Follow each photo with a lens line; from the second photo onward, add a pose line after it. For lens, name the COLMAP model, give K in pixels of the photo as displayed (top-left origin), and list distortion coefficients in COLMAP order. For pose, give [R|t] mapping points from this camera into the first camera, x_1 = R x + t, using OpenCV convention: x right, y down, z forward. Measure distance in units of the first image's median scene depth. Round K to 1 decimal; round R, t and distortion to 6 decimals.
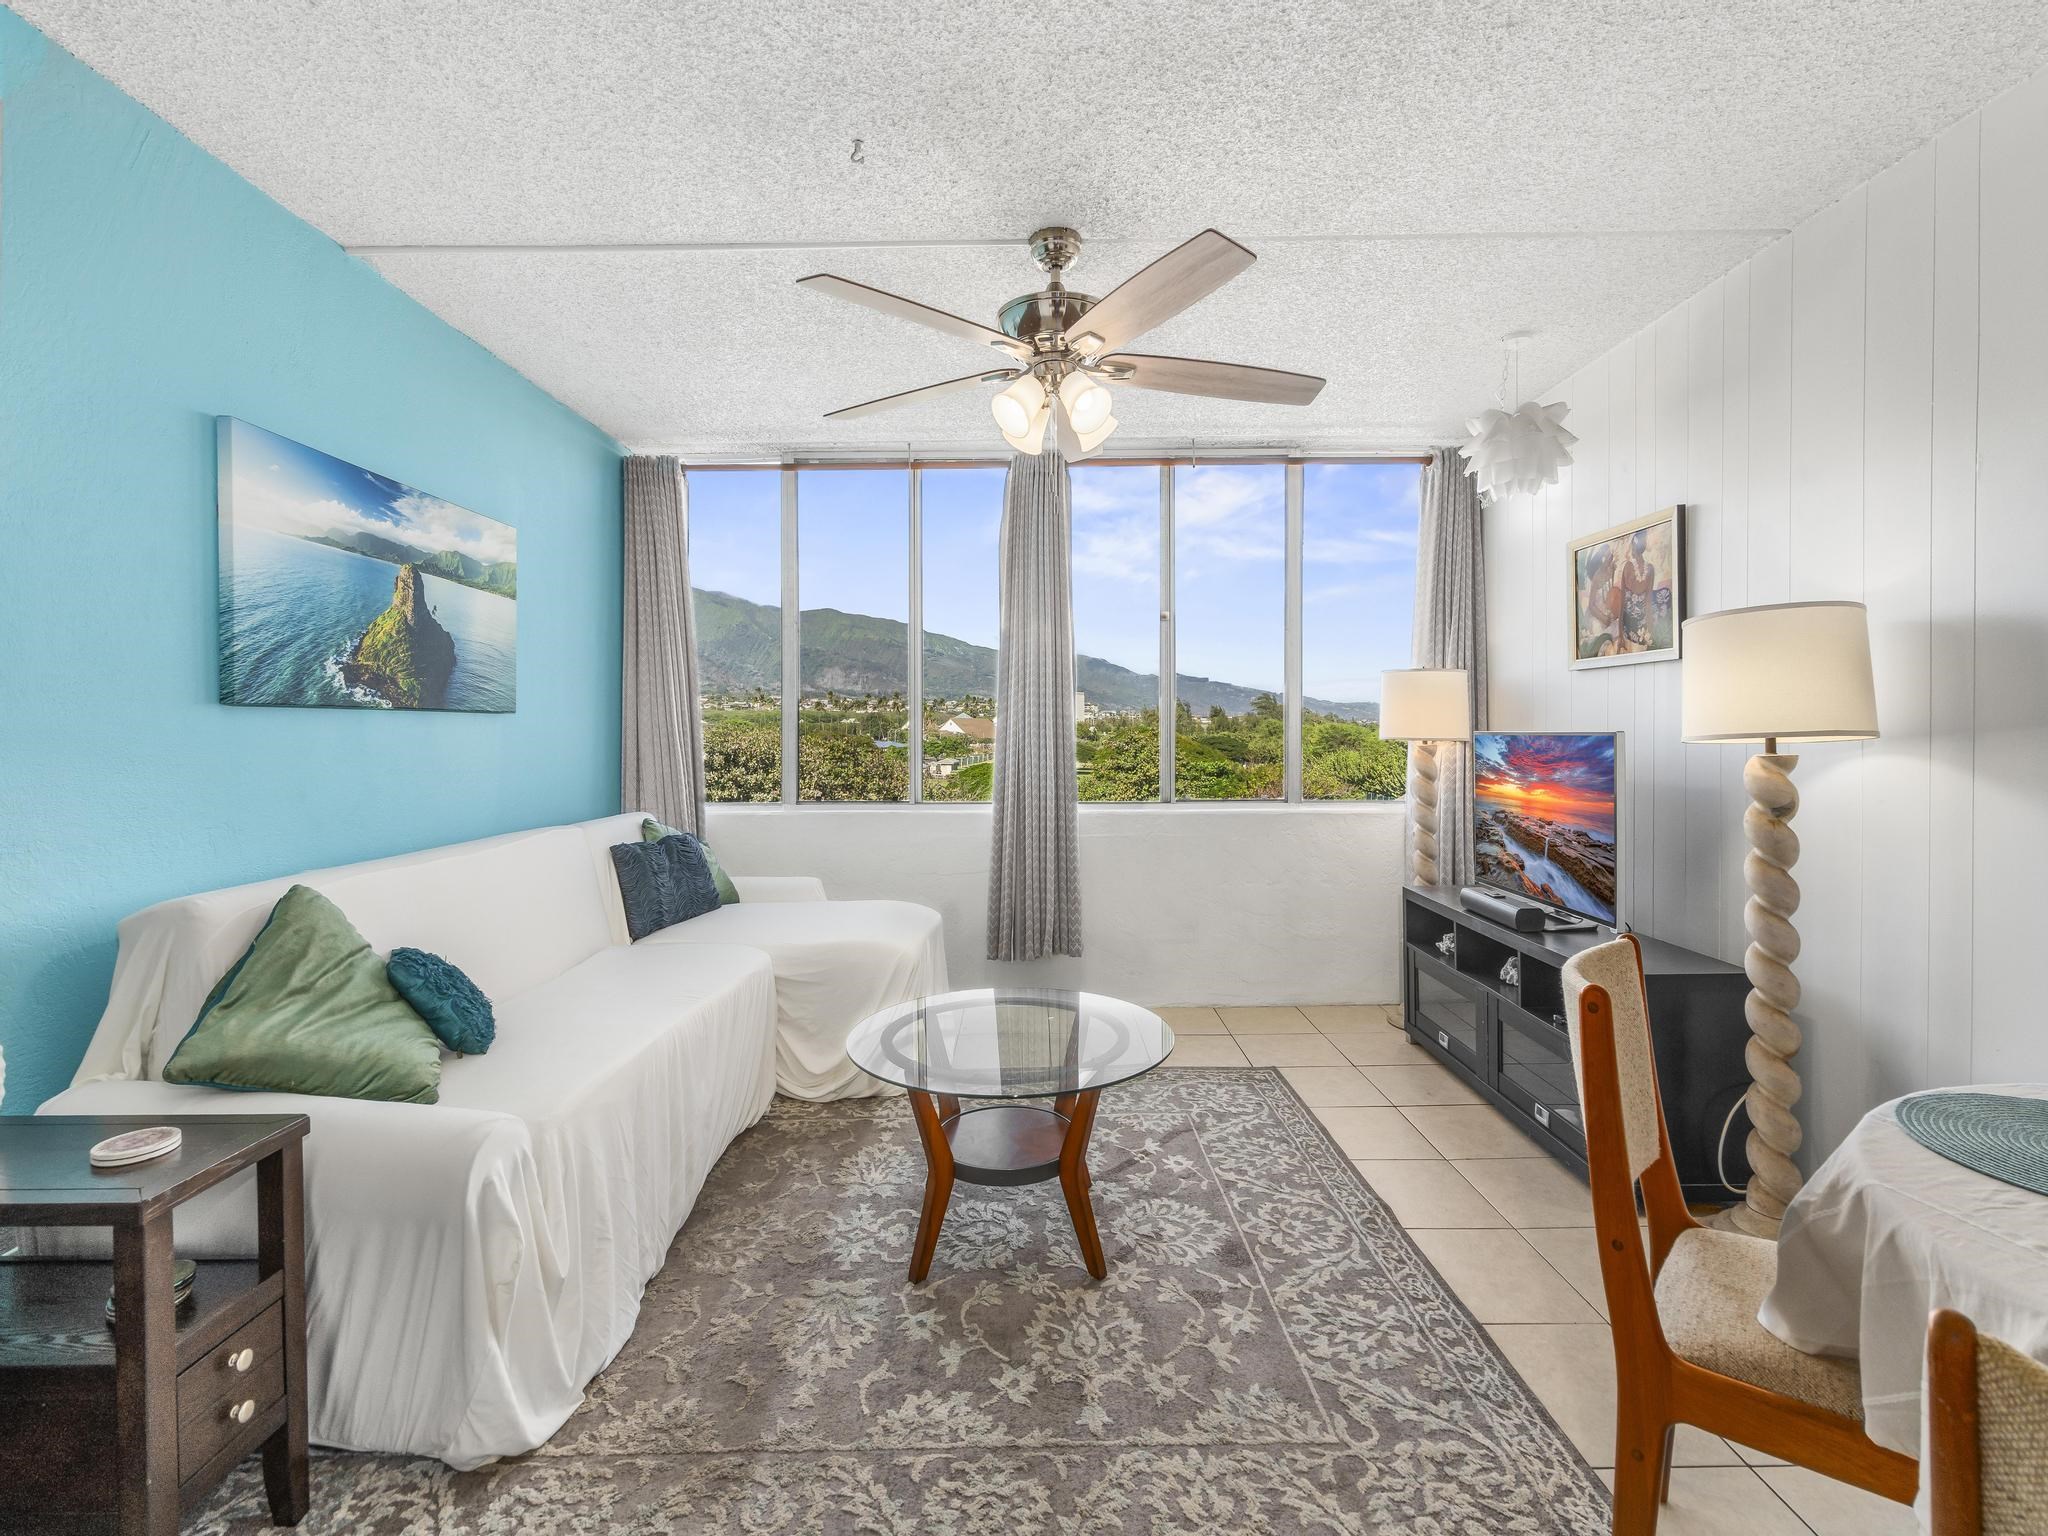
lens RADIAL K [[908.5, 0, 1020.3], [0, 908.5, 754.7], [0, 0, 1]] dist [-0.002482, 0.000222]
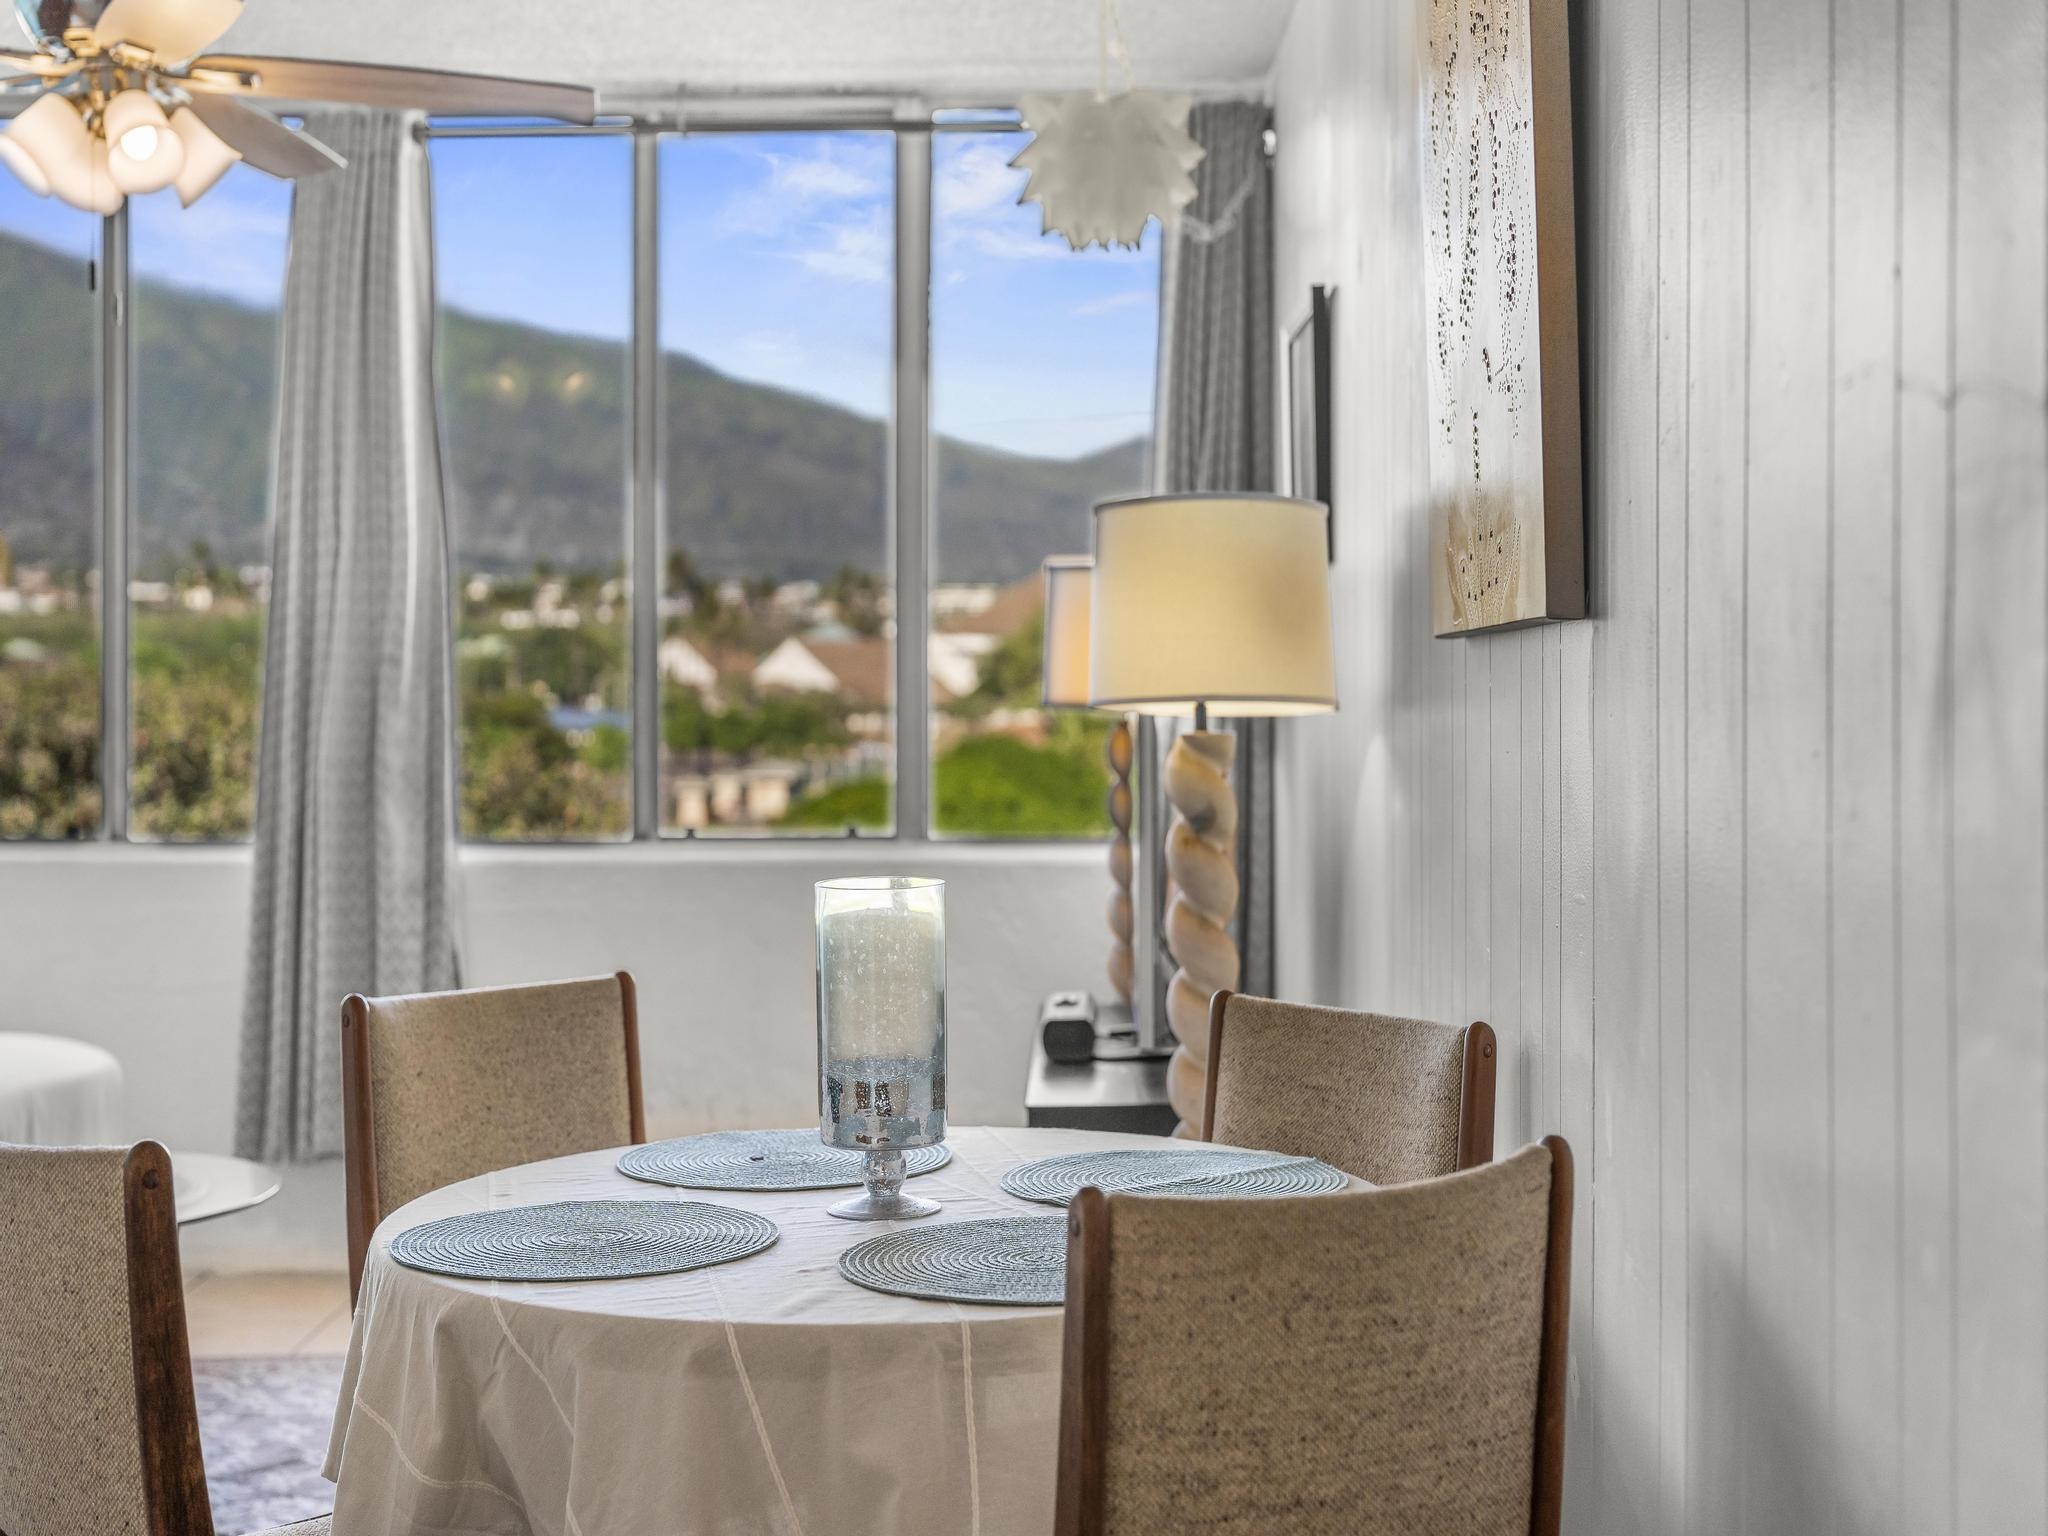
lens RADIAL K [[2792.8, 0, 1025.5], [0, 2792.8, 754.4], [0, 0, 1]] dist [0.003862, 0.000000]
pose [[0.999959, -0.000364, 0.009077, 0.544815], [0.000354, 0.999999, 0.001106, 0.008832], [-0.009078, -0.001103, 0.999958, -0.726177]]
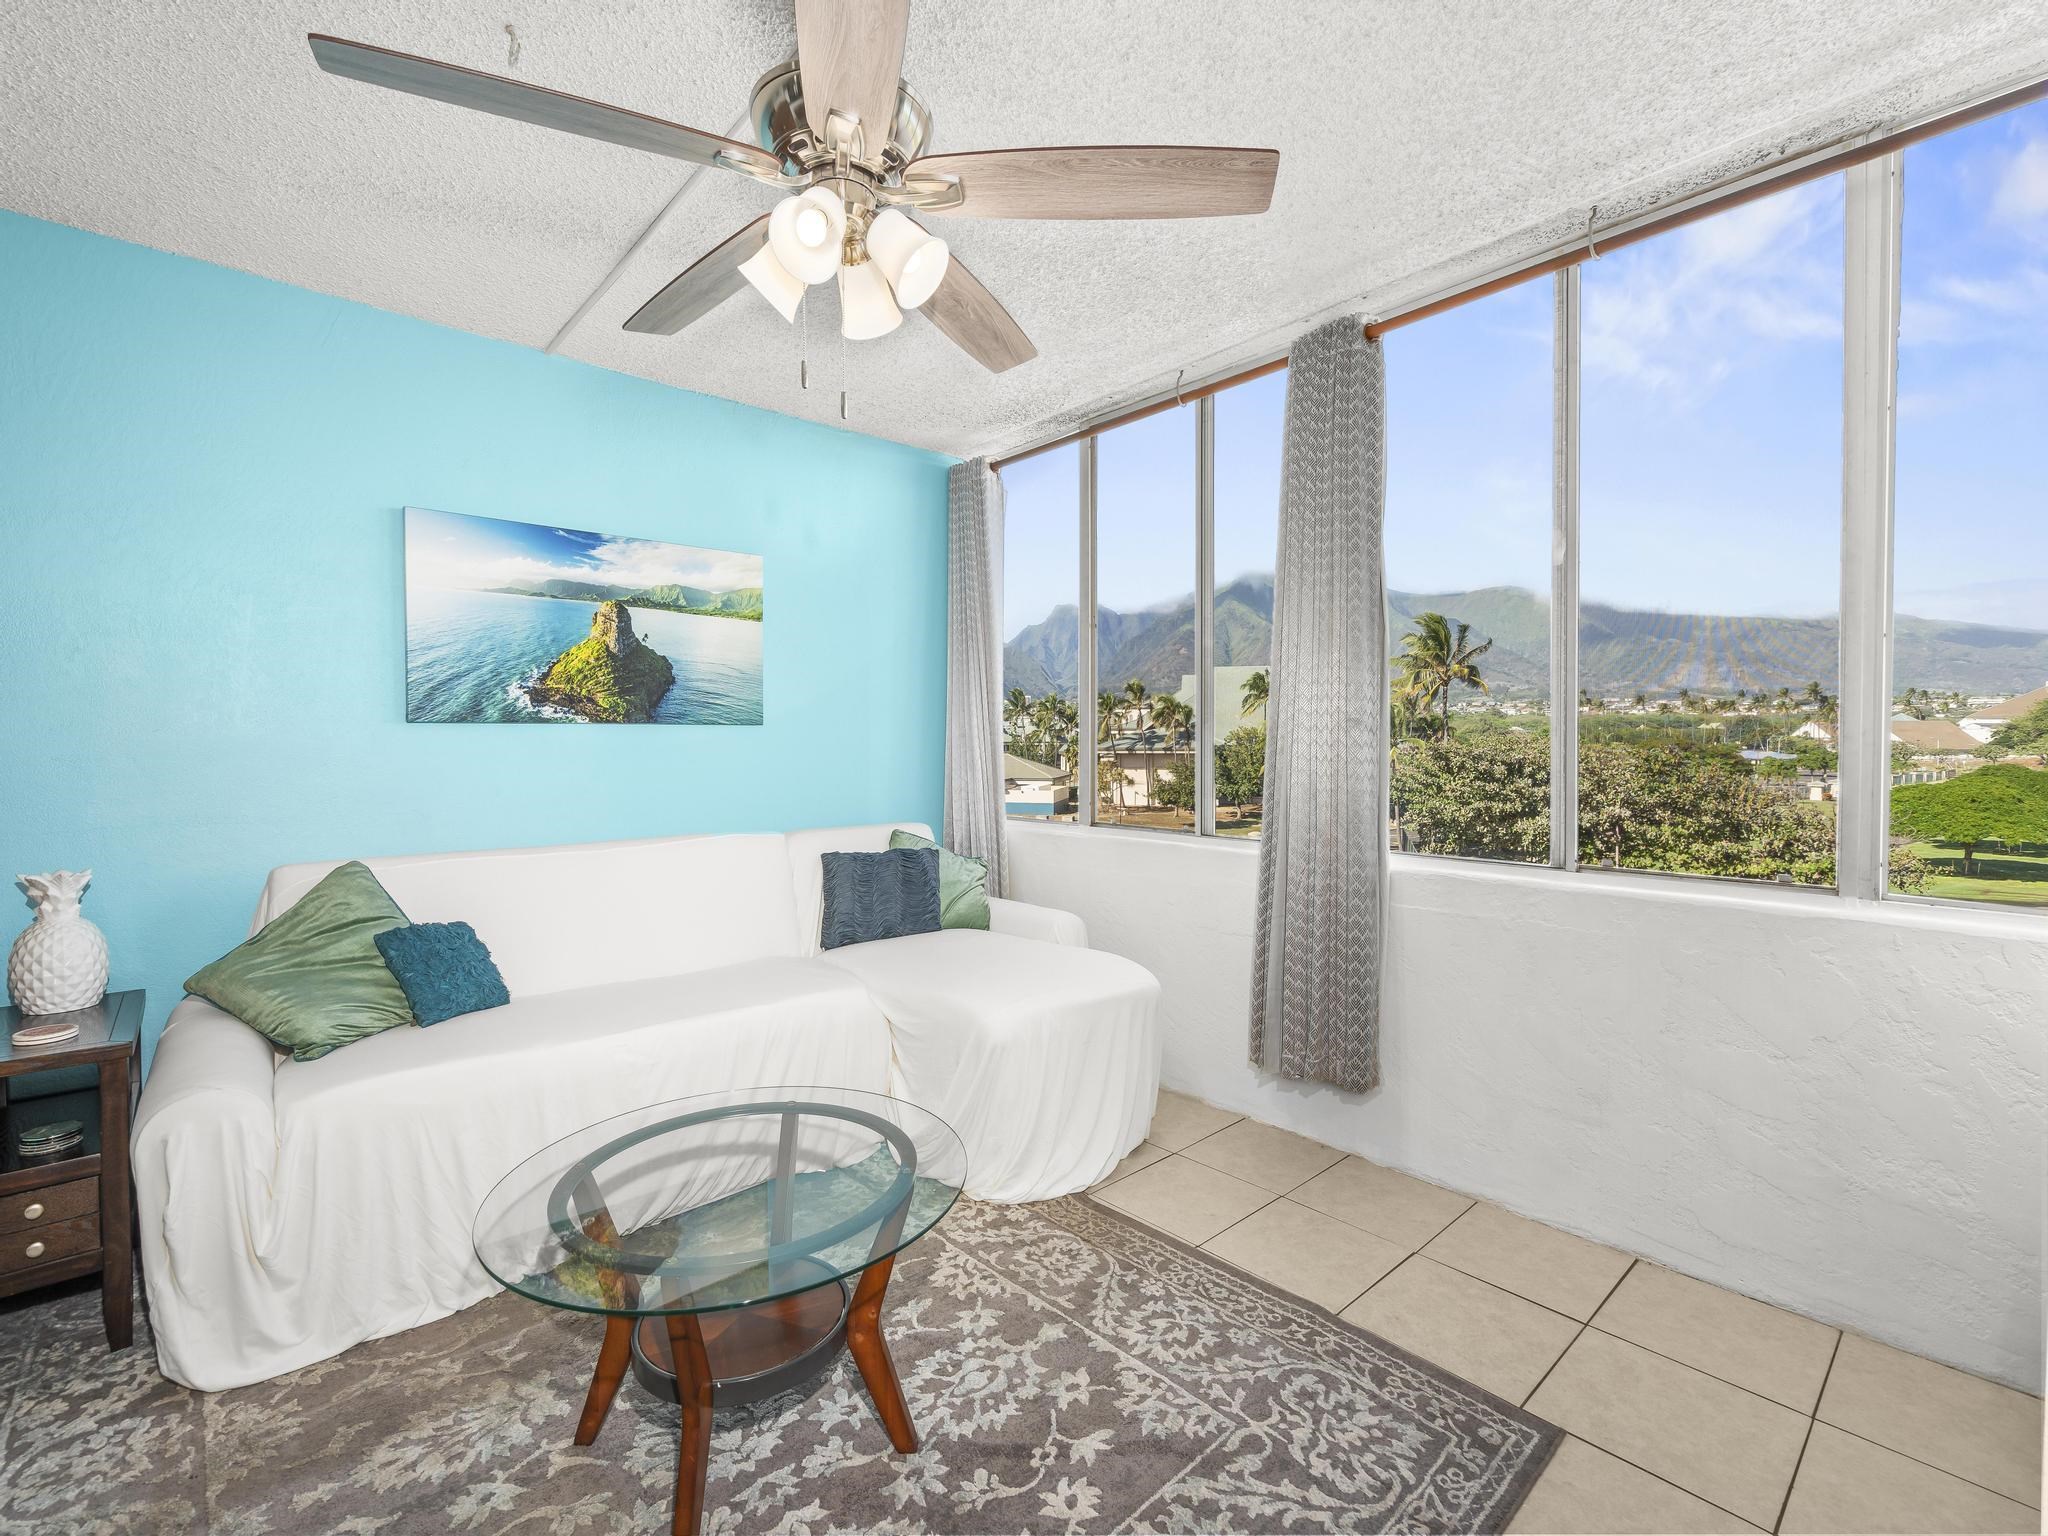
lens RADIAL K [[908.5, 0, 1025.2], [0, 908.5, 763.3], [0, 0, 1]] dist [-0.002482, 0.000222]
pose [[0.676937, 0.019111, -0.735793, 0.554660], [-0.018214, 0.999792, 0.009211, -0.018034], [0.735815, 0.007166, 0.677144, 0.579412]]
